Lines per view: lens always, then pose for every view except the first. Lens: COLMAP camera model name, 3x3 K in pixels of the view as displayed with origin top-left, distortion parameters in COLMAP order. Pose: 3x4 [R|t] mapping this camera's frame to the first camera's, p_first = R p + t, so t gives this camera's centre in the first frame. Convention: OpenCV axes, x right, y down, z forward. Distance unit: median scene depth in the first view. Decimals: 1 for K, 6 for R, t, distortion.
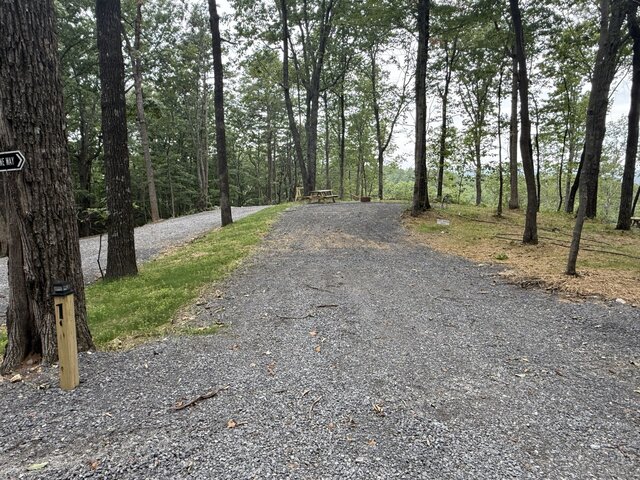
lens RADIAL K [[439.9, 0, 318.3], [0, 439.9, 241.3], [0, 0, 1]] dist [-0.003693, 0.003819]
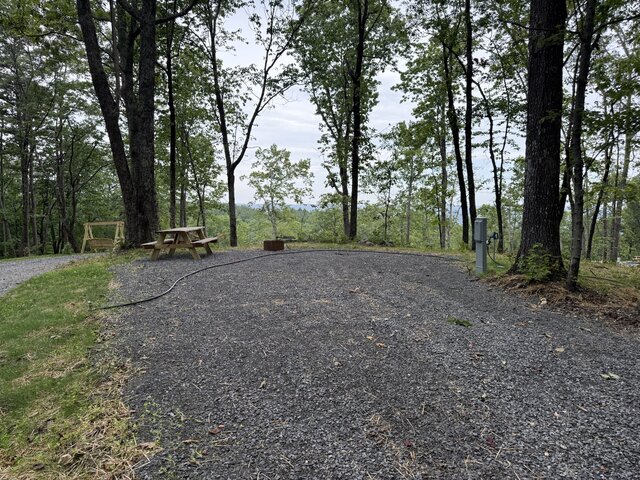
lens RADIAL K [[459.5, 0, 315.9], [0, 459.5, 237.9], [0, 0, 1]] dist [0.034835, -0.019452]
pose [[0.895774, -0.021829, 0.443973, -0.044132], [0.062202, 0.995122, -0.076573, -0.036836], [-0.440135, 0.096208, 0.892762, 0.317843]]
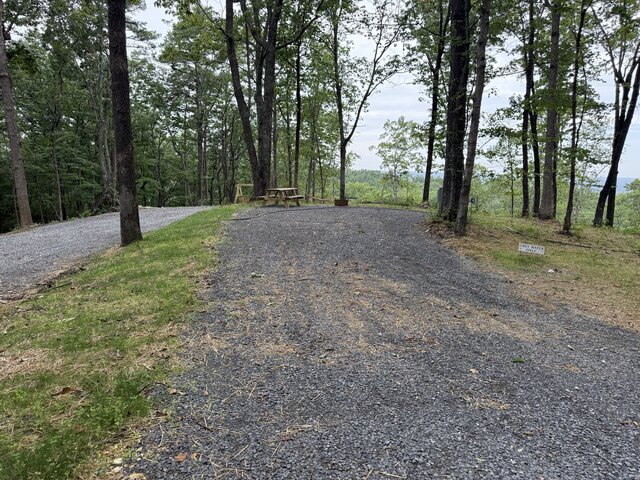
lens RADIAL K [[459.5, 0, 321.9], [0, 459.5, 244.2], [0, 0, 1]] dist [0.034835, -0.019452]
pose [[0.987525, 0.009022, 0.157202, -0.025152], [-0.009143, 0.999958, 0.000041, -0.016134], [-0.157195, -0.001478, 0.987566, 0.160068]]
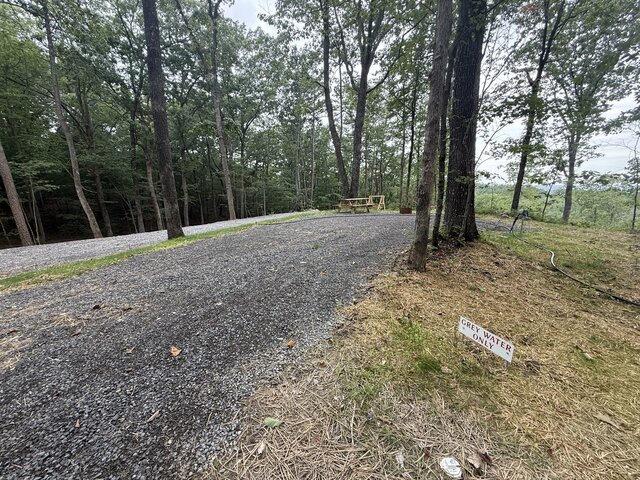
lens RADIAL K [[257.6, 0, 316.3], [0, 257.6, 240.2], [0, 0, 1]] dist [-0.001370, 0.000286]
pose [[0.922056, 0.084522, -0.377716, 0.085013], [-0.066908, 0.995981, 0.059540, -0.033920], [0.381230, -0.029627, 0.924005, 0.288263]]
